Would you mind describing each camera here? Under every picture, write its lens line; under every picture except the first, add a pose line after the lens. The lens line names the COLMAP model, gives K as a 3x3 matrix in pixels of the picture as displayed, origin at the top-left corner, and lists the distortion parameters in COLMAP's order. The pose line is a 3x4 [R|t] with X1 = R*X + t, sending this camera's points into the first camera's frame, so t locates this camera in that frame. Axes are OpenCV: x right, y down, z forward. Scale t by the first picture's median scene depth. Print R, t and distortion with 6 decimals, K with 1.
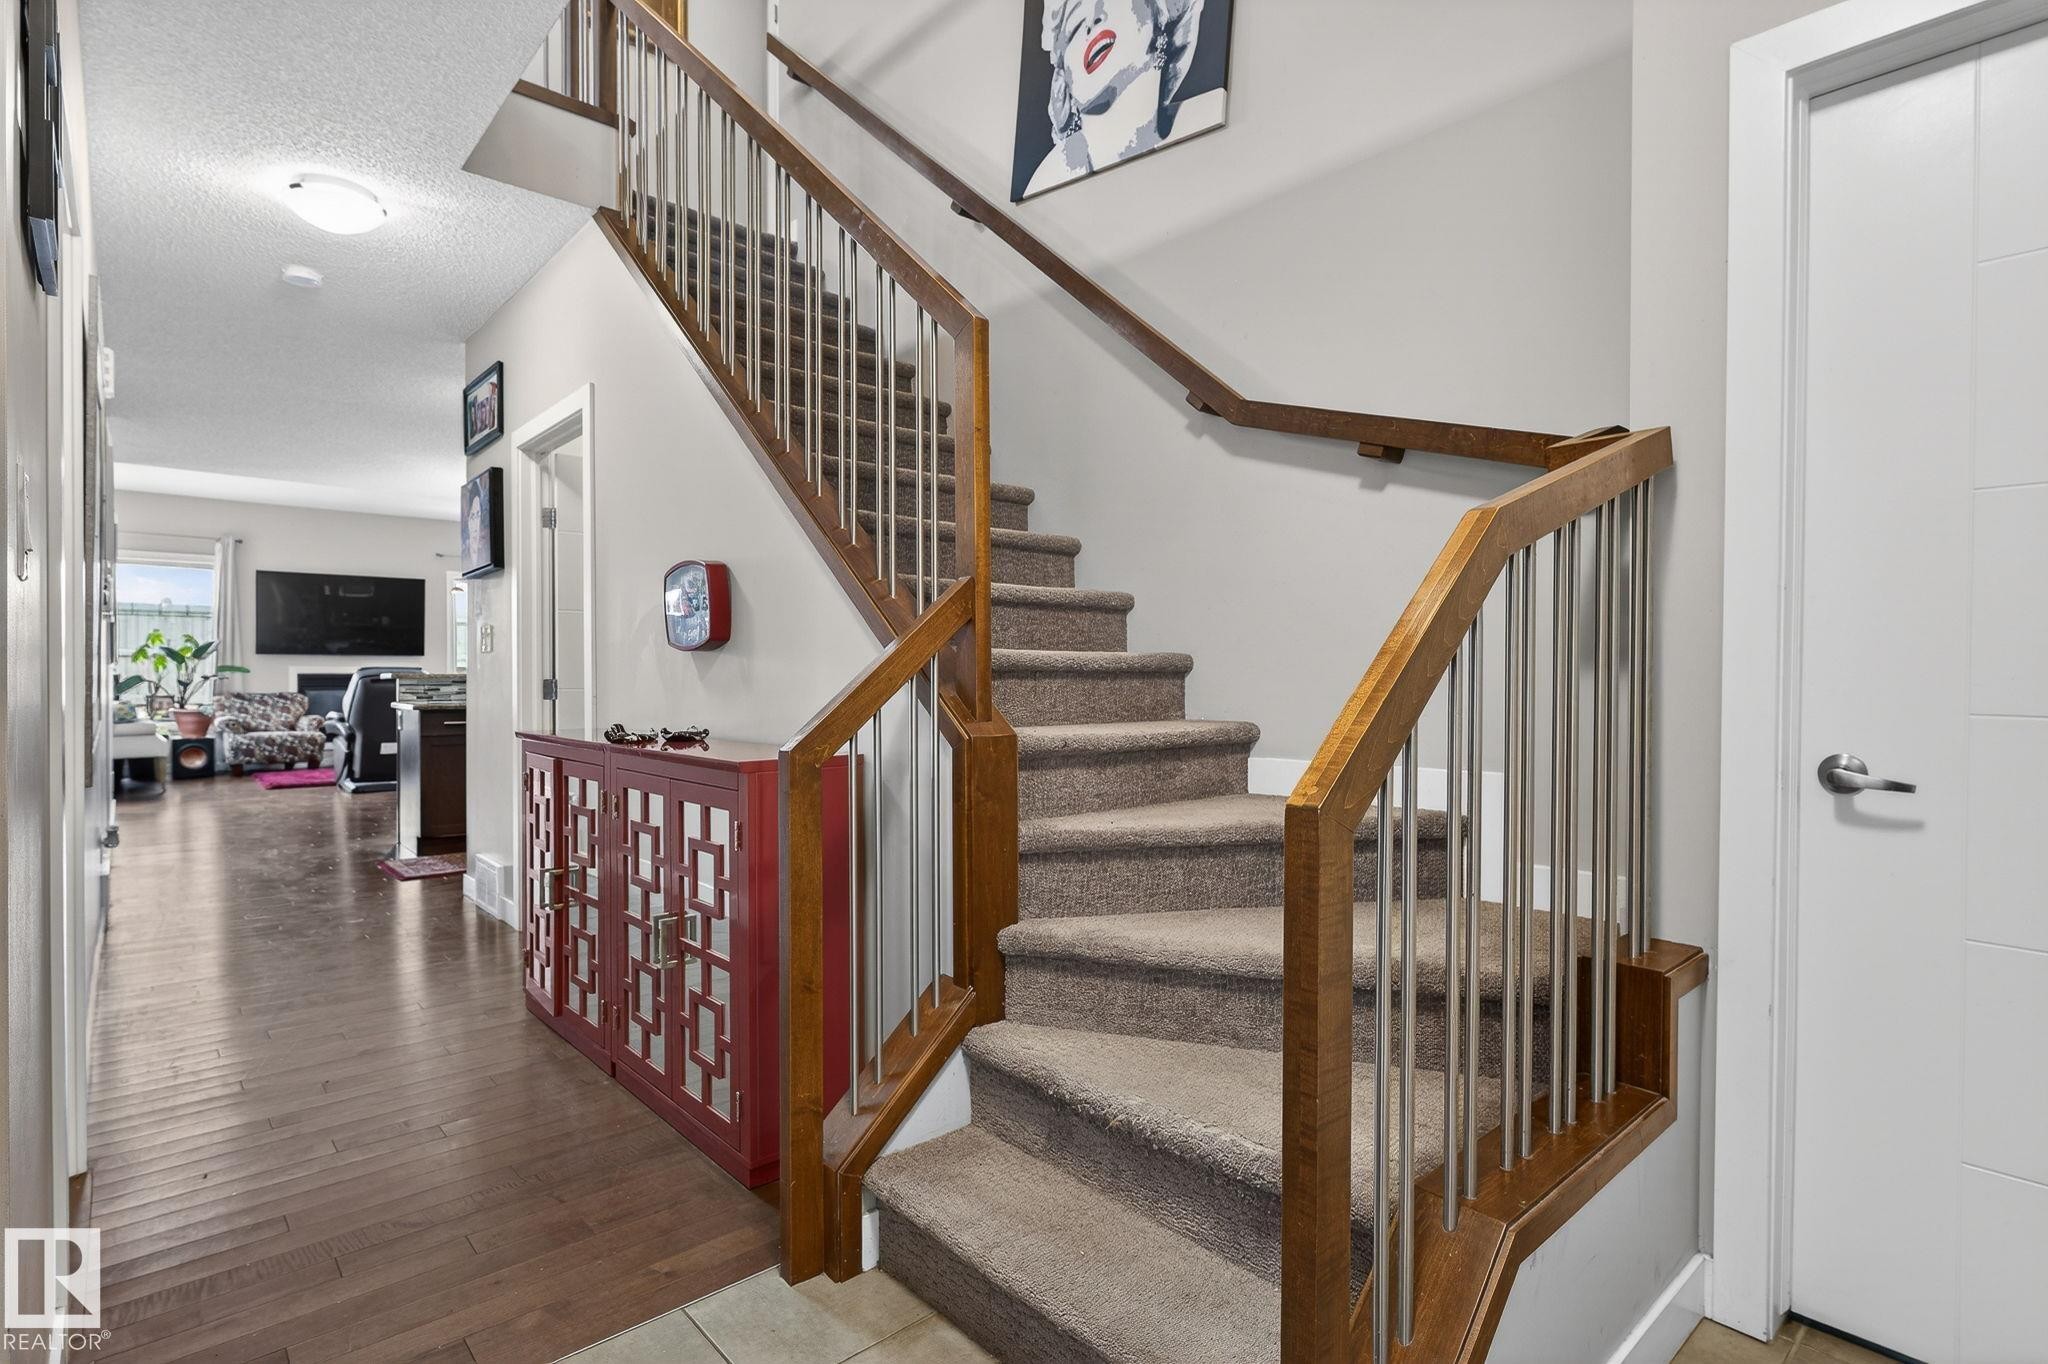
lens RADIAL K [[1005.8, 0, 1019.6], [0, 1005.8, 687.0], [0, 0, 1]] dist [0.000923, -0.000103]
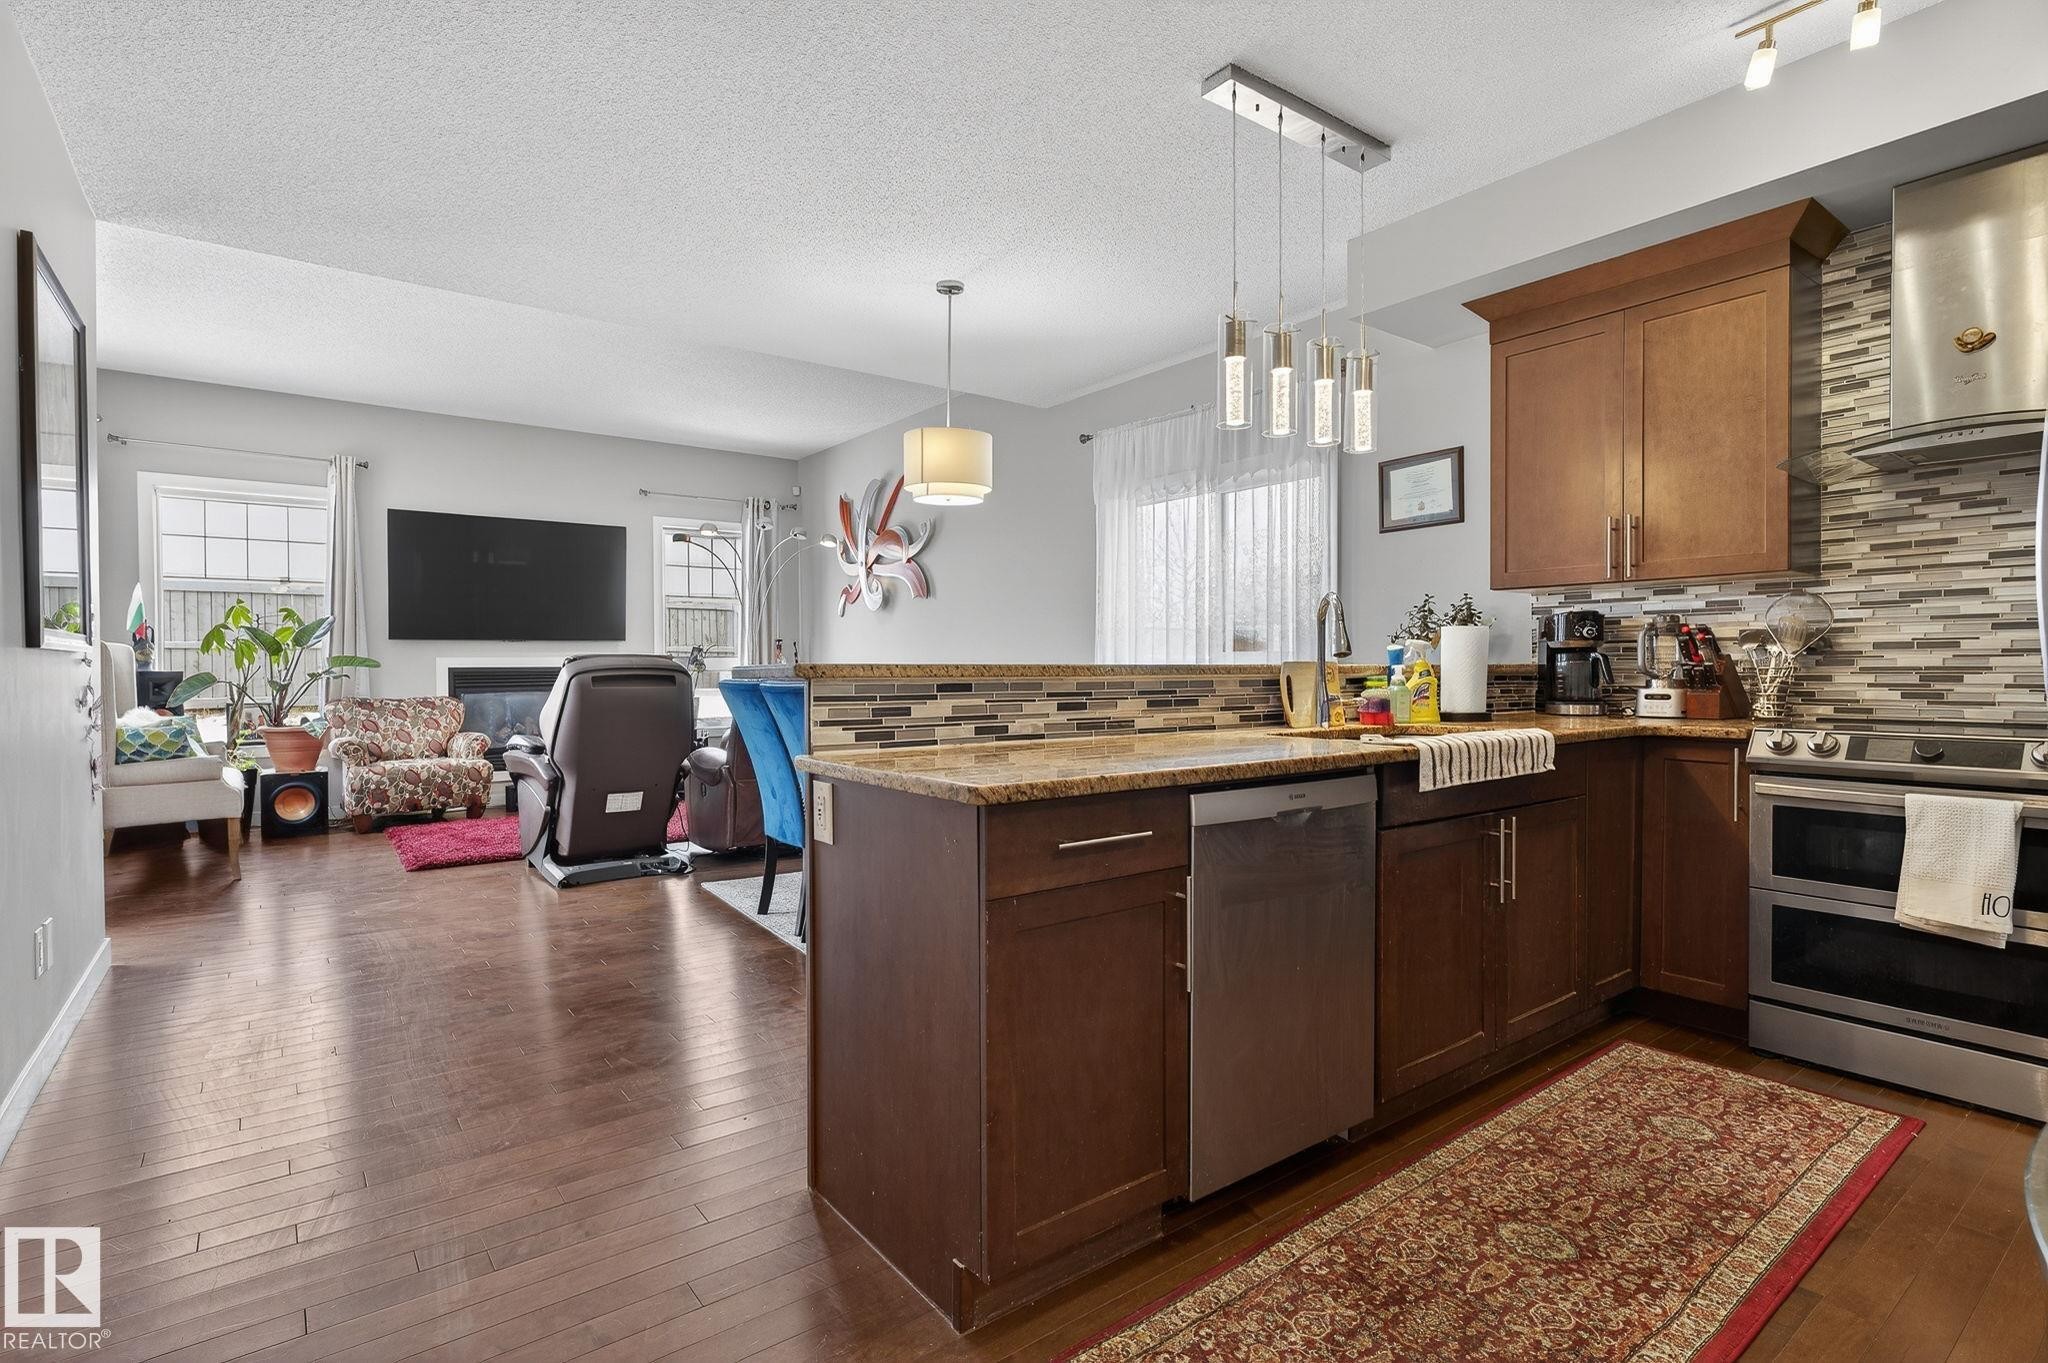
lens RADIAL K [[984.2, 0, 1021.1], [0, 984.2, 675.5], [0, 0, 1]] dist [0.002707, -0.000113]
pose [[0.996945, -0.007914, -0.077706, -0.318990], [0.007857, 0.999969, -0.001041, -0.005294], [0.077712, 0.000427, 0.996976, 0.418959]]
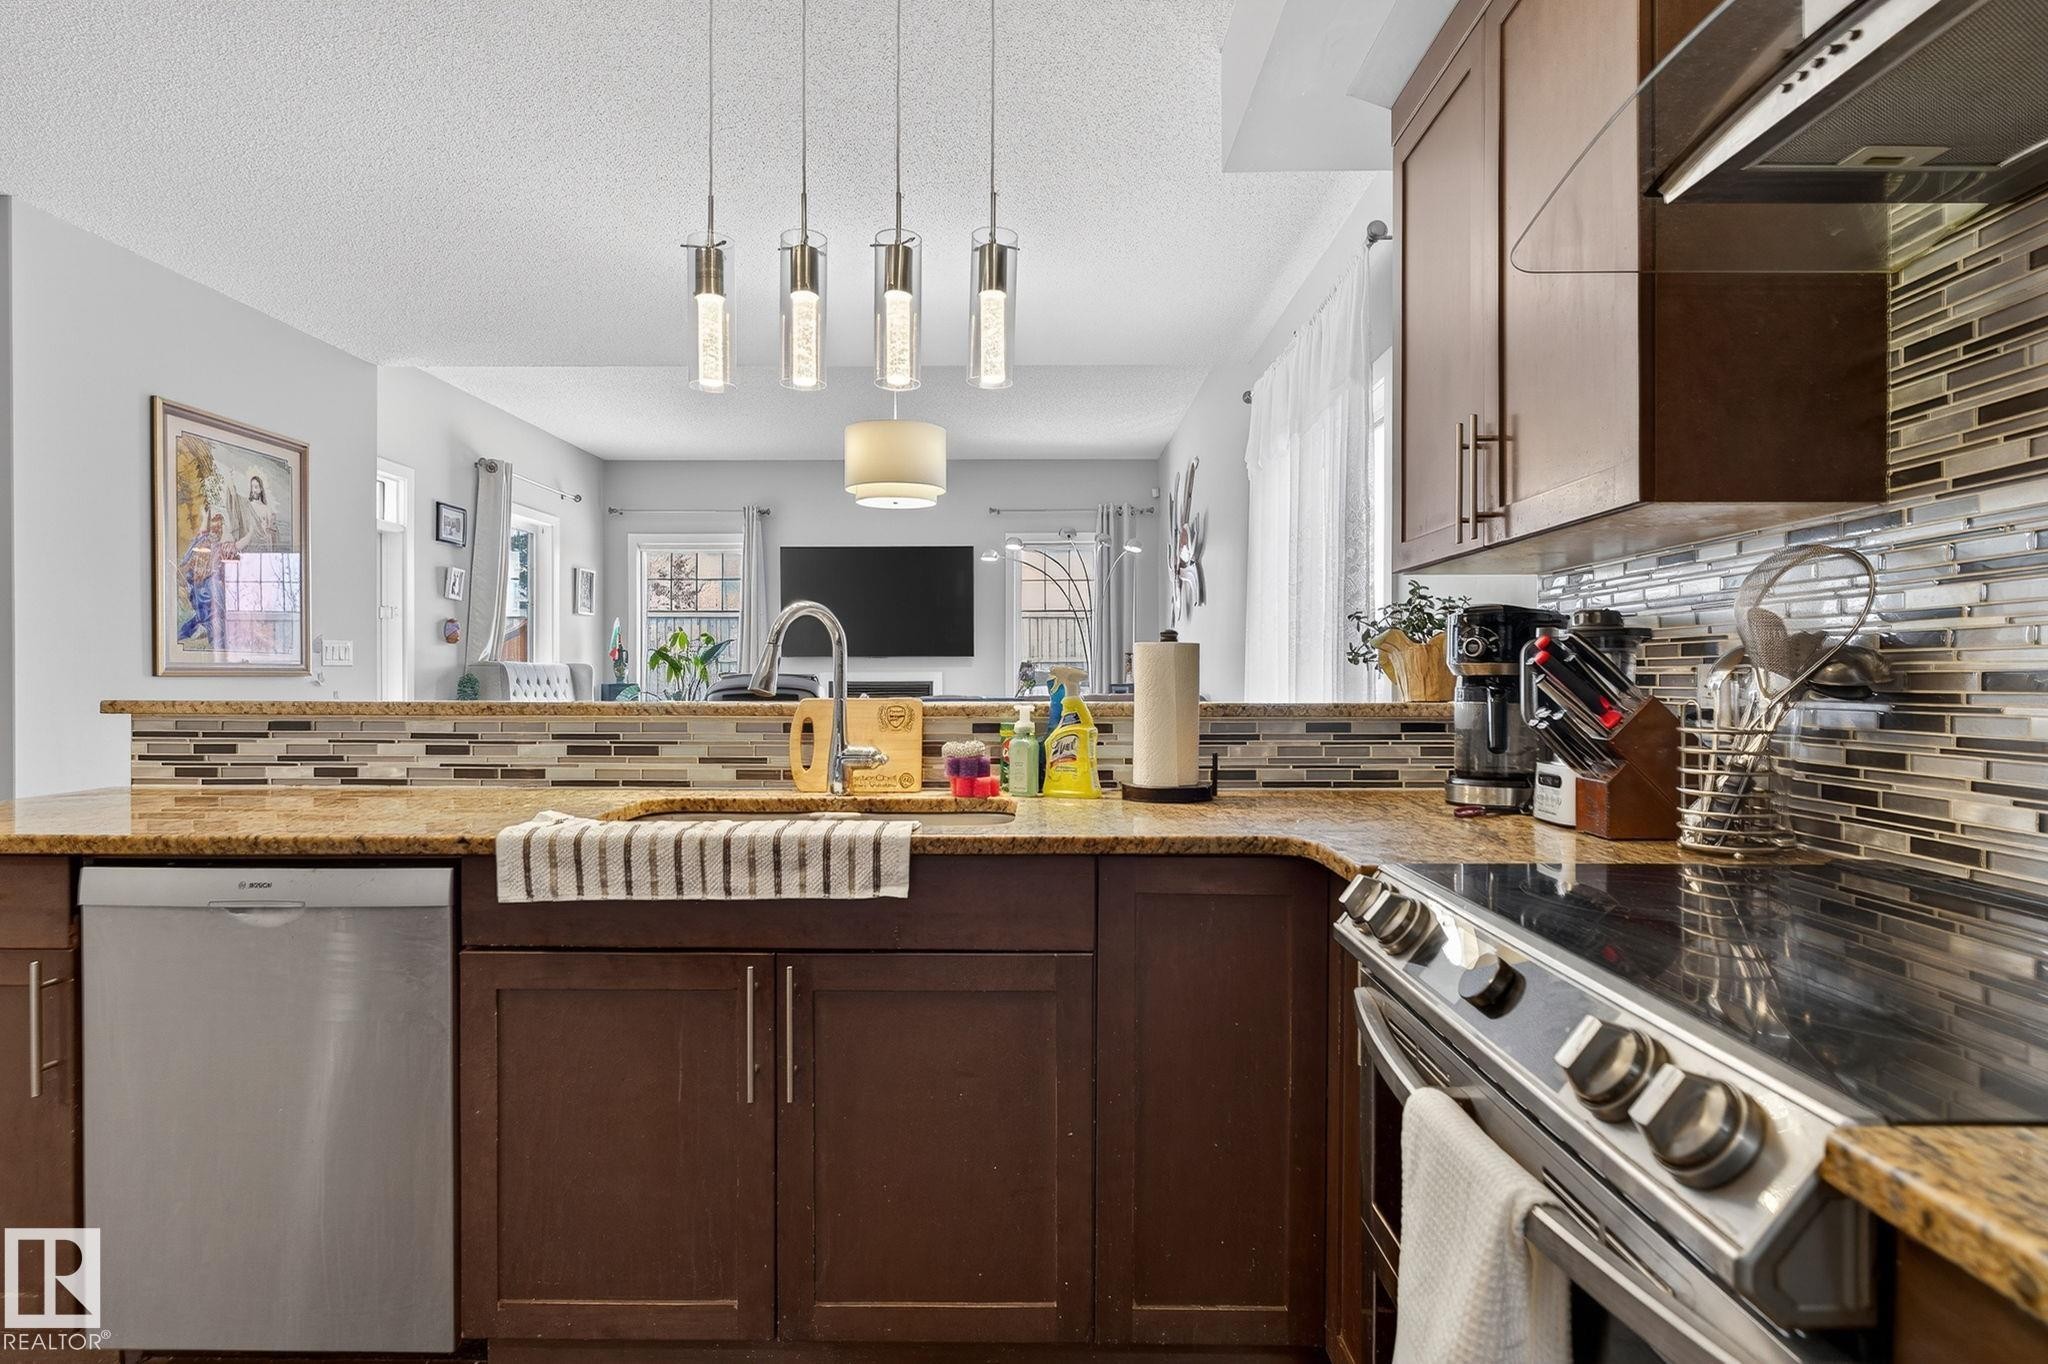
lens RADIAL K [[1038.3, 0, 1024.0], [0, 1038.3, 682.0], [0, 0, 1]] dist [0.004864, 0.000716]
pose [[0.741674, -0.001459, -0.670759, -0.096365], [-0.003327, 0.999977, -0.005854, -0.011165], [0.670753, 0.006574, 0.741652, 0.571266]]
